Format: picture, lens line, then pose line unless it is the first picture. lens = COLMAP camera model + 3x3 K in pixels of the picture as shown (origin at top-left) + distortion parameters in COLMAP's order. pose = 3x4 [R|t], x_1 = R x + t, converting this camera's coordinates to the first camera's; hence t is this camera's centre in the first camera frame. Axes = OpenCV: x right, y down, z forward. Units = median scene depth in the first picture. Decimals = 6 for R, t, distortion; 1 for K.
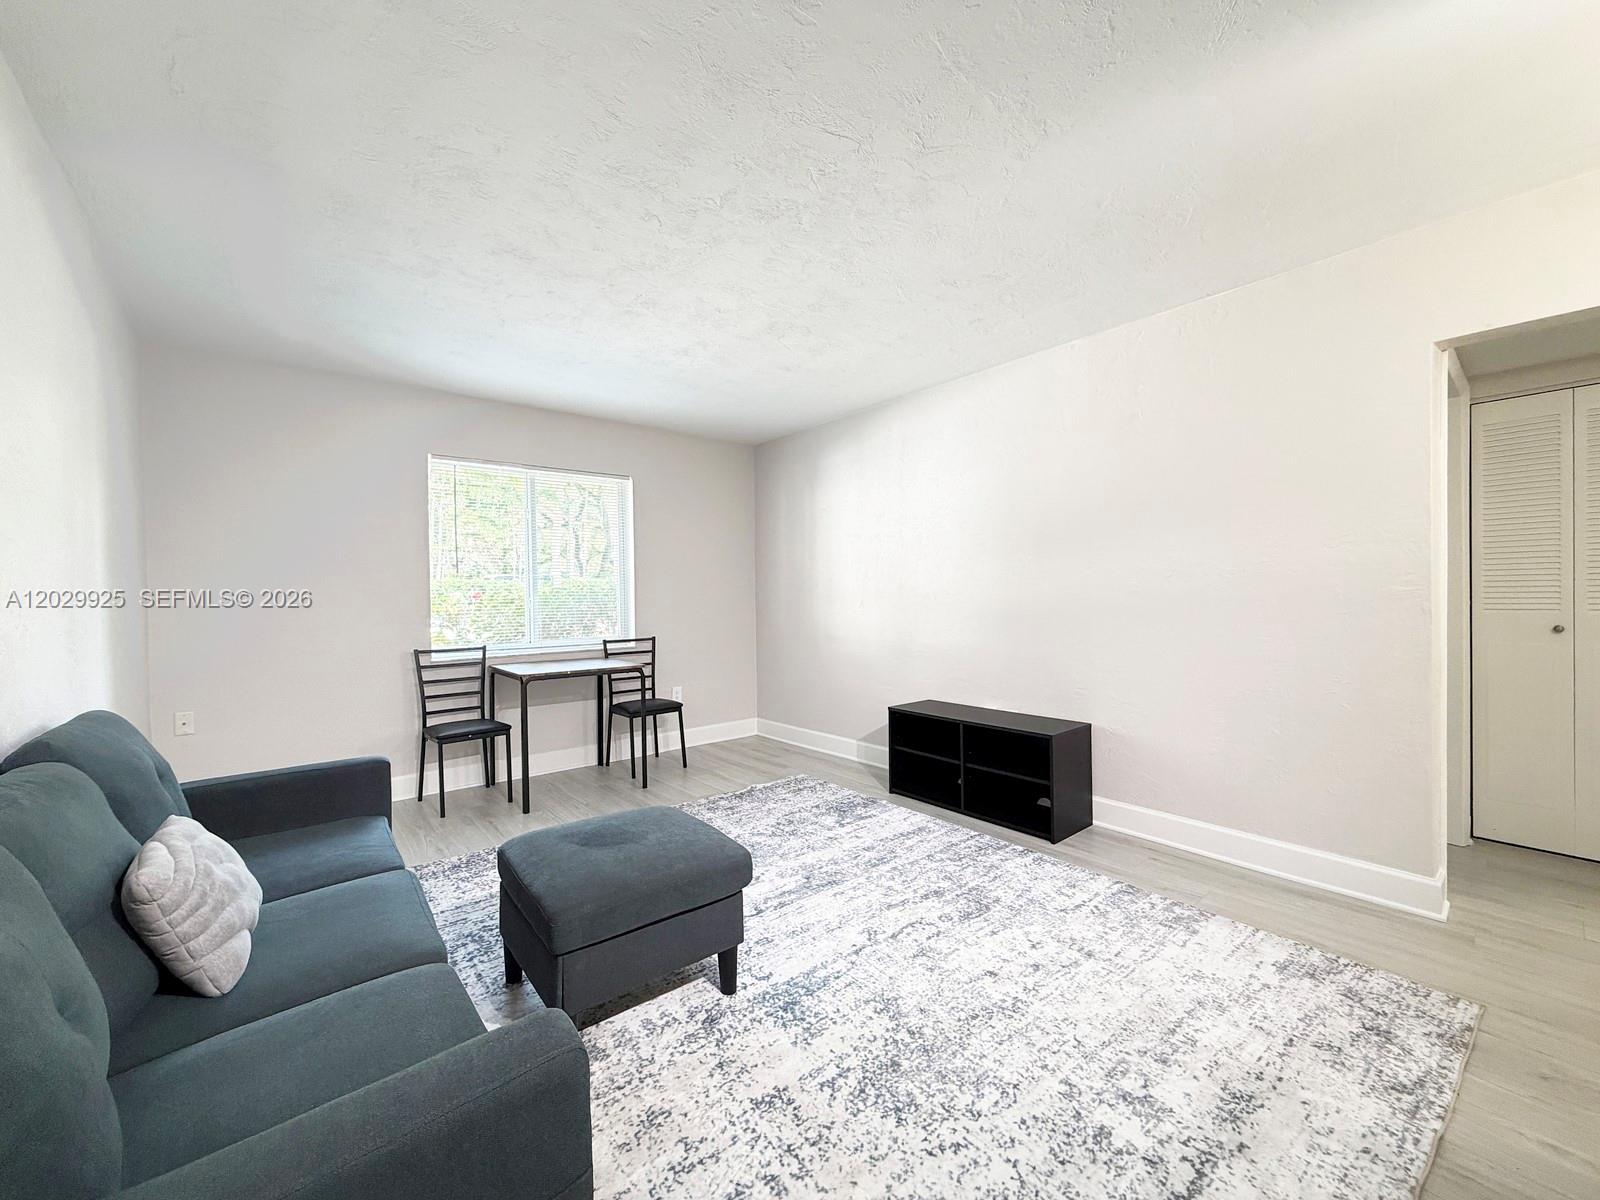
lens RADIAL K [[633.7, 0, 799.3], [0, 633.7, 598.7], [0, 0, 1]] dist [0.002927, -0.000434]
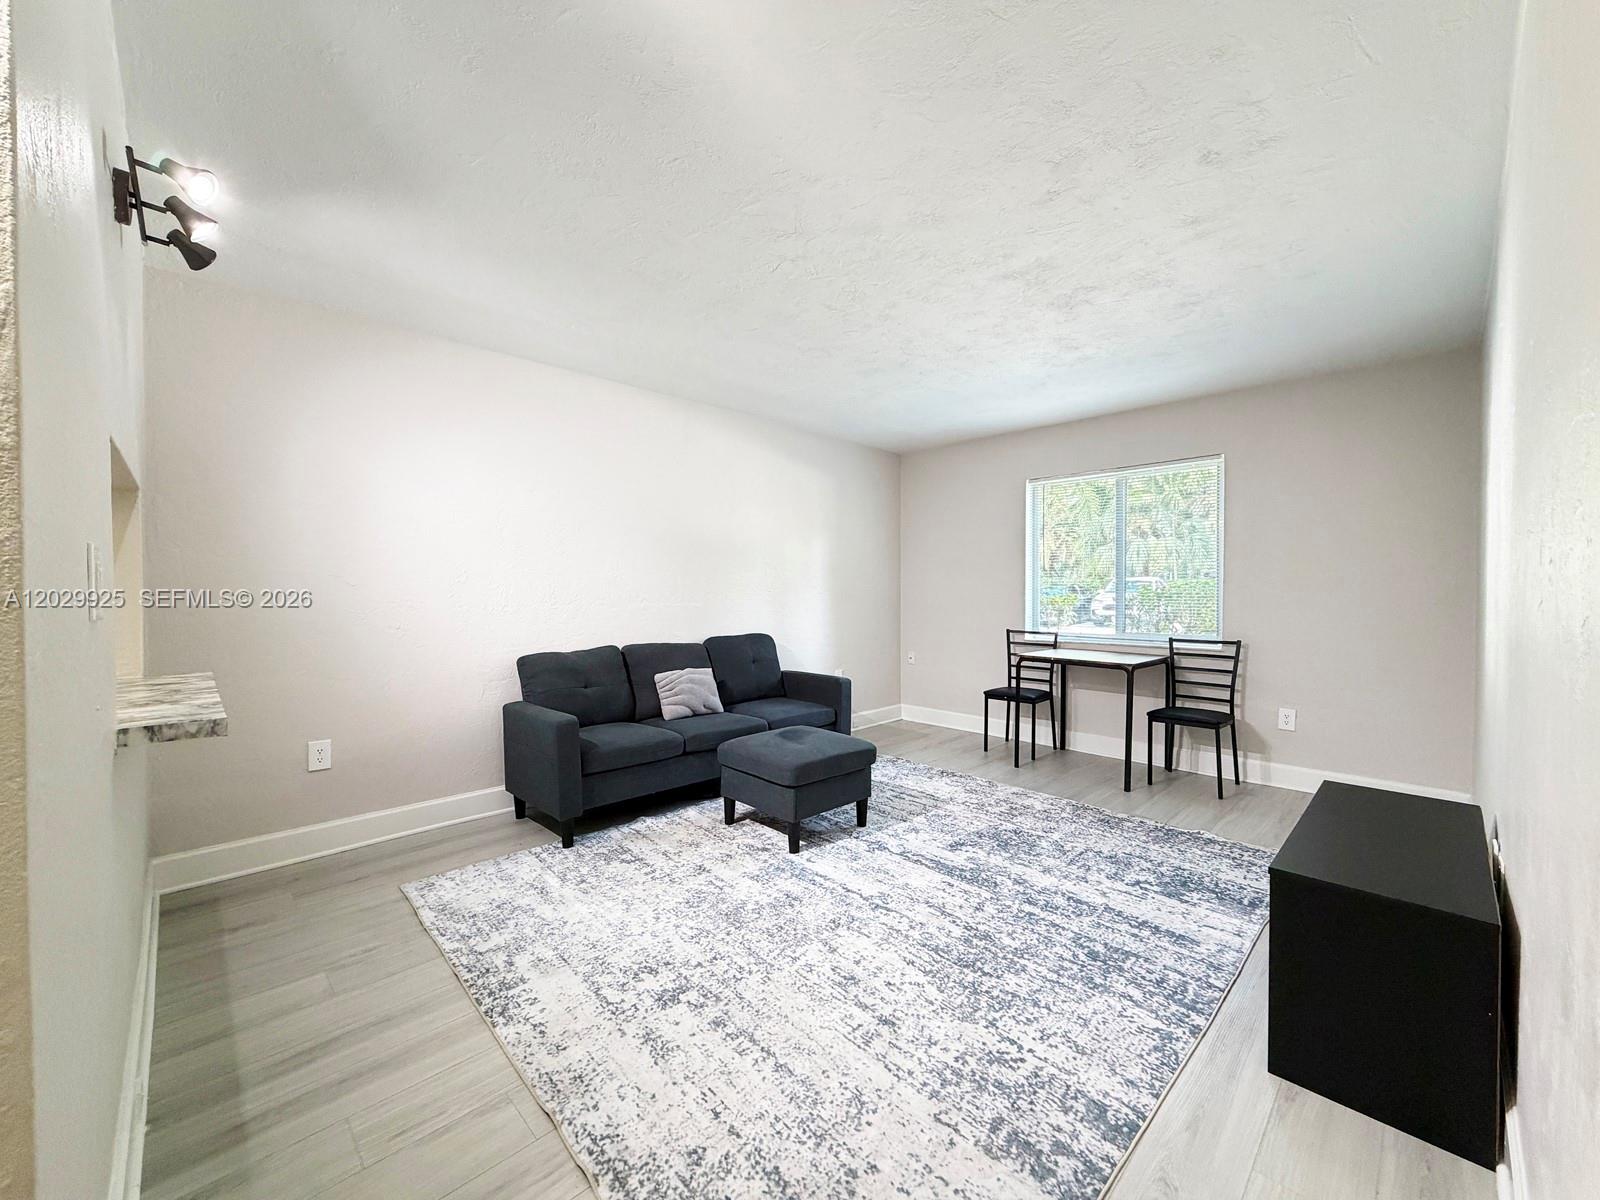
lens RADIAL K [[633.7, 0, 797.0], [0, 633.7, 598.3], [0, 0, 1]] dist [0.002927, -0.000434]
pose [[0.080204, 0.025398, -0.996455, 0.833199], [-0.006479, 0.999667, 0.024959, -0.019437], [0.996757, 0.004454, 0.080342, 0.524390]]
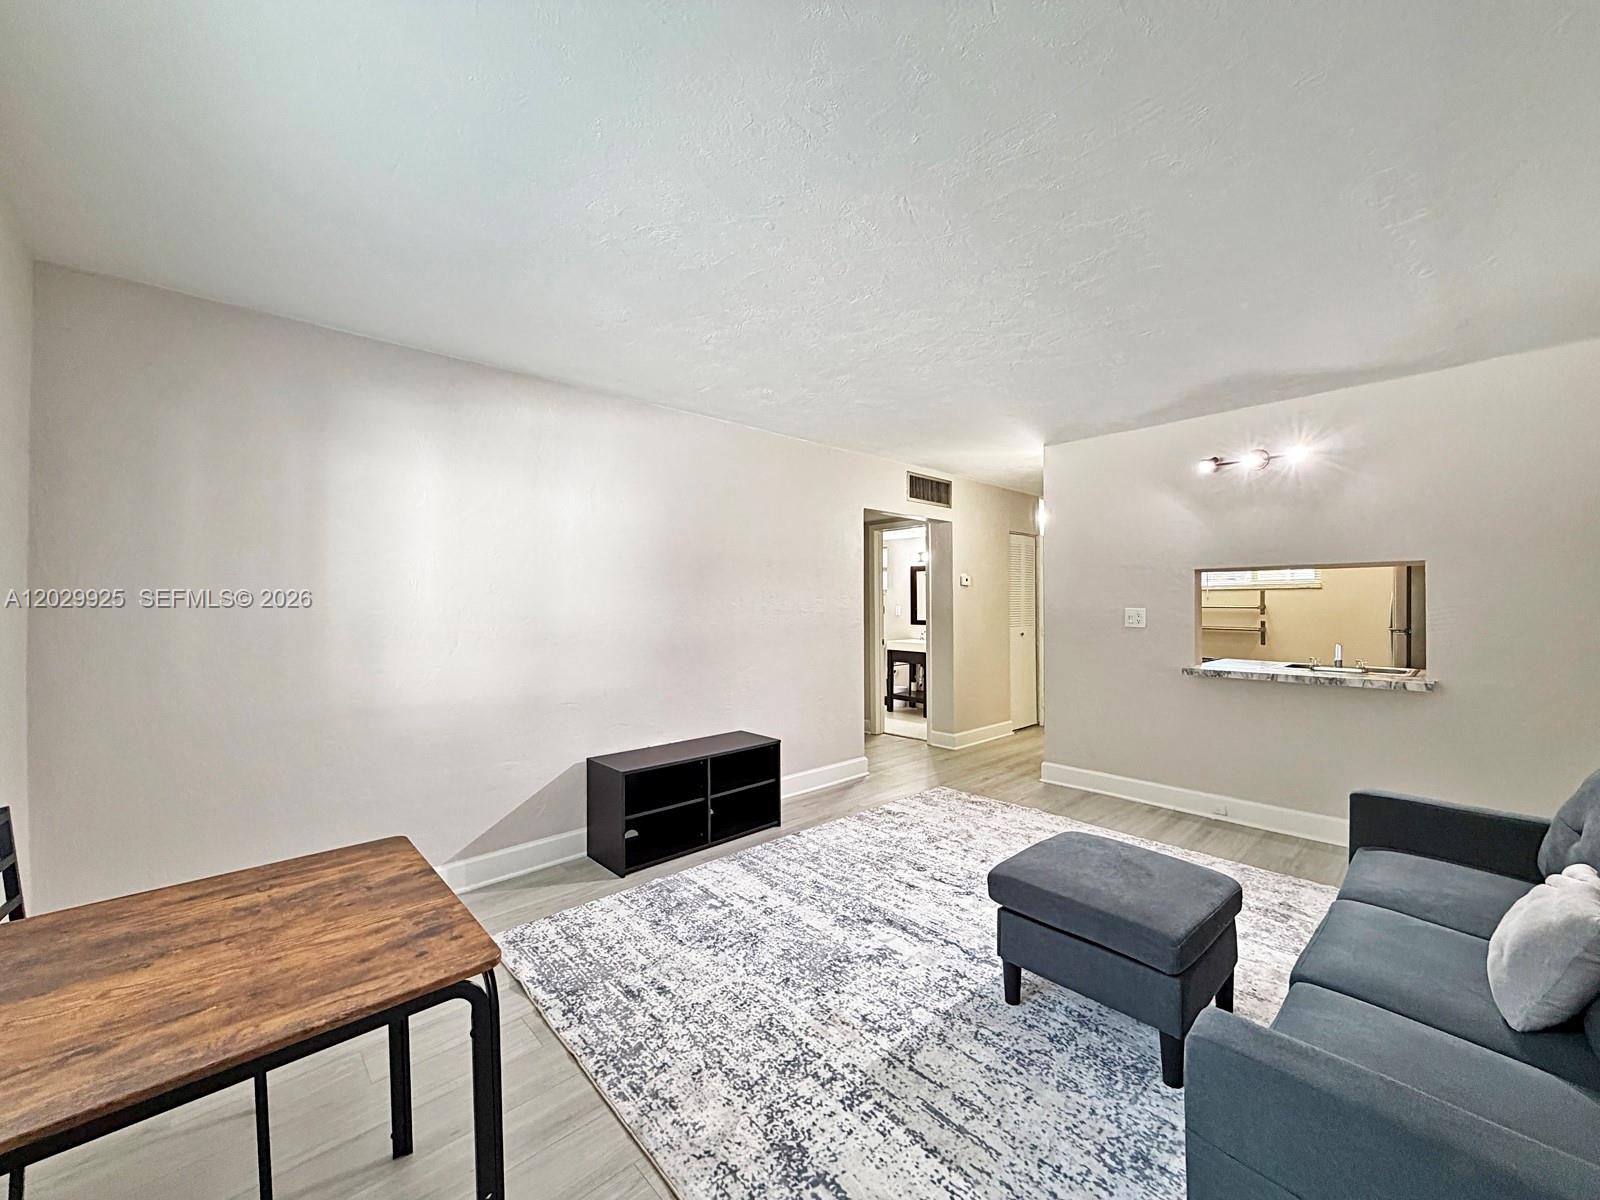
lens RADIAL K [[633.7, 0, 796.4], [0, 633.7, 604.0], [0, 0, 1]] dist [0.002927, -0.000434]
pose [[-0.058400, 0.010669, 0.998236, -0.811166], [0.011992, 0.999878, -0.009984, -0.040595], [-0.998221, 0.011388, -0.058521, 0.969763]]
